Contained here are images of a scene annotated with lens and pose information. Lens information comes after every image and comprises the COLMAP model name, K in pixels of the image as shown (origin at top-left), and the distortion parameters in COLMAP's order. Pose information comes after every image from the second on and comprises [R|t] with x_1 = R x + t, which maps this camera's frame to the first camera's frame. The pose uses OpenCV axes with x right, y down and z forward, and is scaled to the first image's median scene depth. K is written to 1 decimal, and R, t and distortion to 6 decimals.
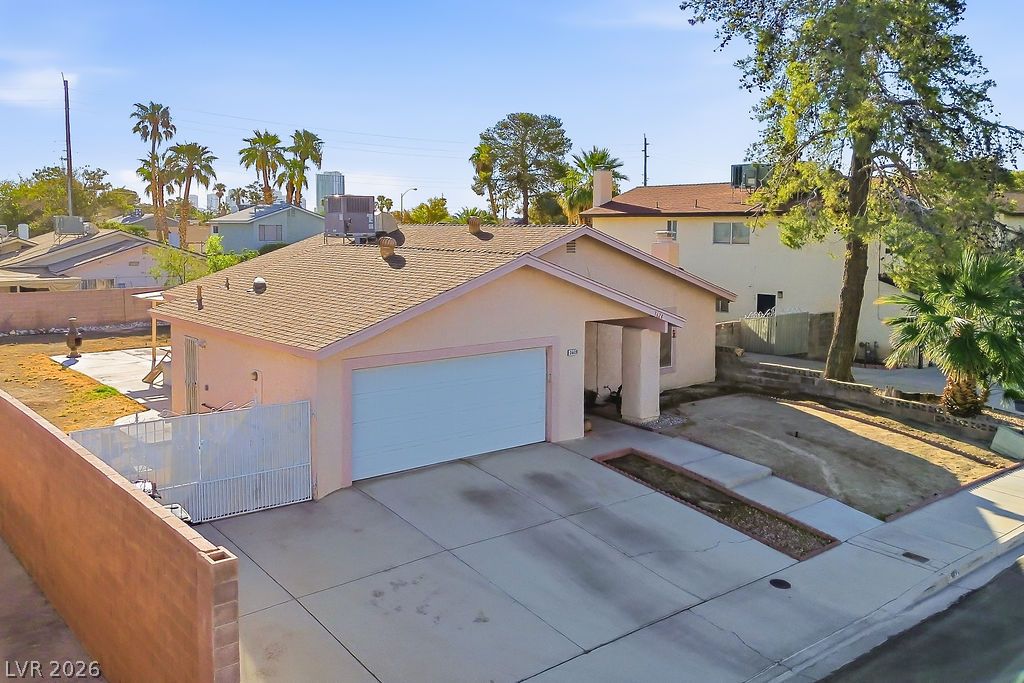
lens RADIAL K [[865.3, 0, 517.2], [0, 865.3, 331.0], [0, 0, 1]] dist [0.030925, 0.004459]
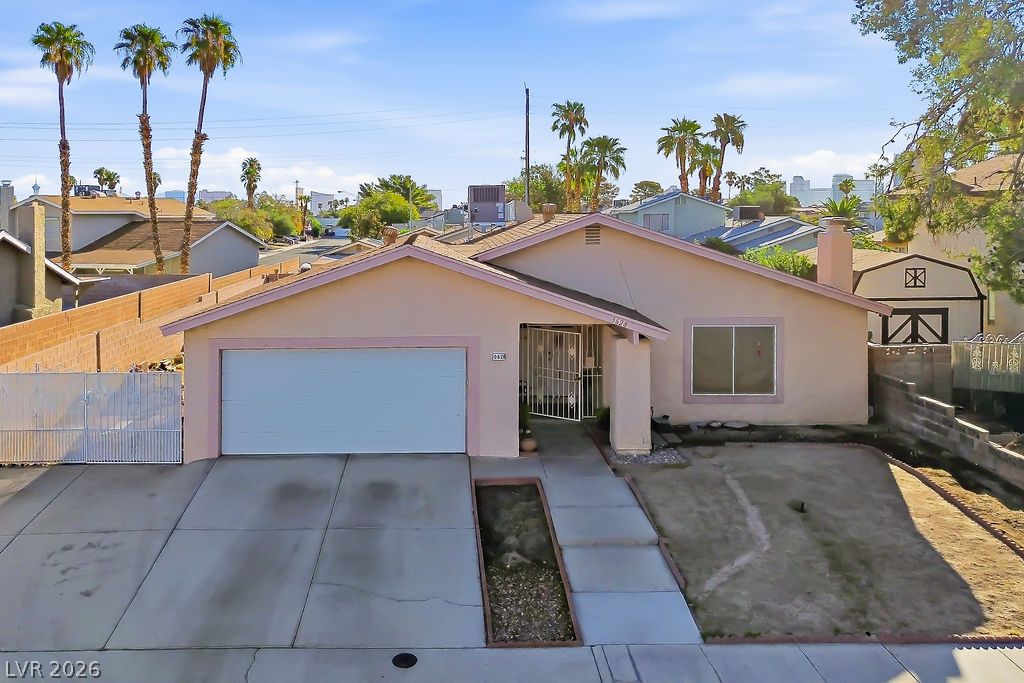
lens RADIAL K [[887.2, 0, 427.8], [0, 887.2, 260.4], [0, 0, 1]] dist [0.061061, -0.046199]
pose [[0.764623, 0.023948, -0.644033, 0.480461], [-0.068143, 0.996712, -0.043840, -0.022991], [0.640866, 0.077407, 0.763740, 0.205170]]
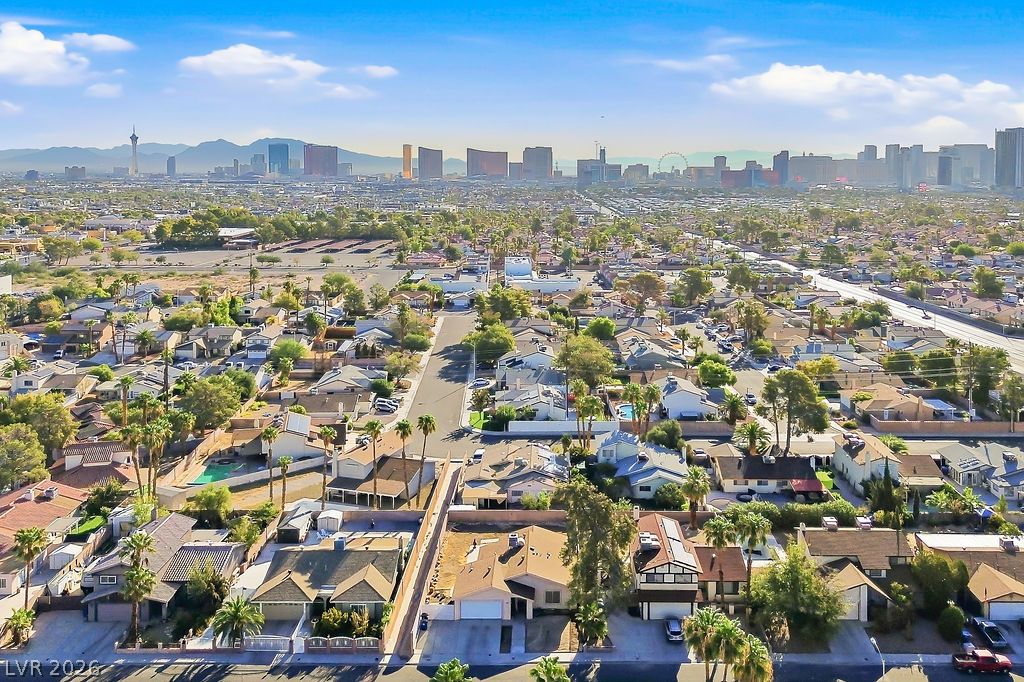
lens RADIAL K [[887.2, 0, 516.8], [0, 887.2, 341.3], [0, 0, 1]] dist [0.061061, -0.046199]
pose [[0.751556, 0.133852, -0.645946, 2.783296], [-0.075299, 0.990205, 0.117579, -1.795766], [0.655357, -0.039728, 0.754274, -2.453716]]
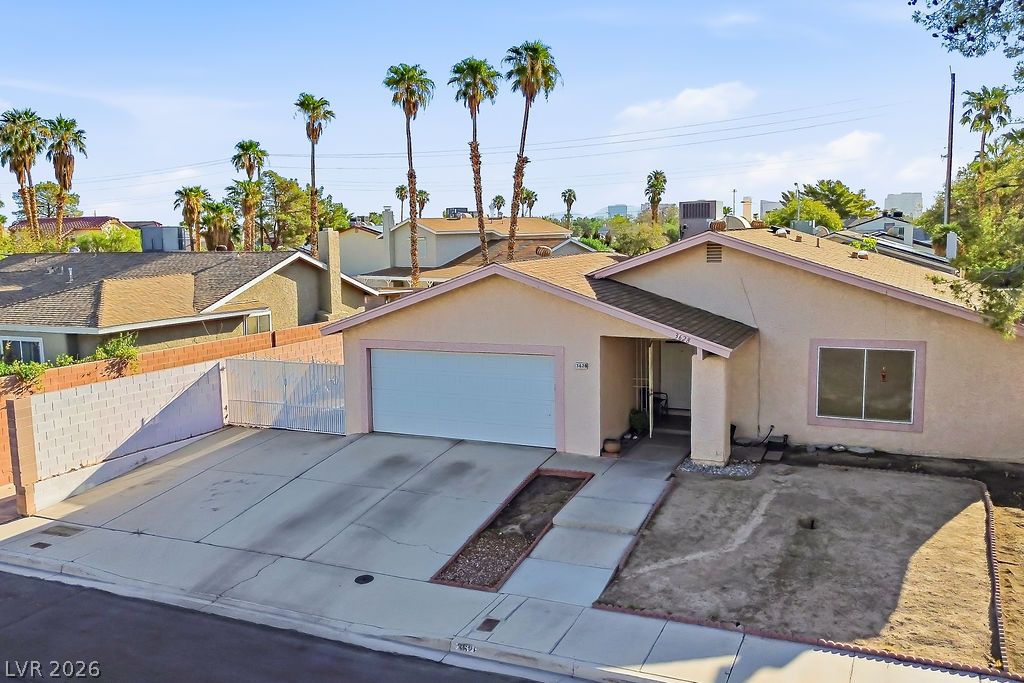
lens RADIAL K [[887.2, 0, 444.8], [0, 887.2, 371.4], [0, 0, 1]] dist [0.061061, -0.046199]
pose [[0.398223, 0.126050, -0.908587, 0.743026], [-0.086798, 0.991247, 0.099475, -0.044618], [0.913173, 0.039250, 0.405678, 0.366097]]
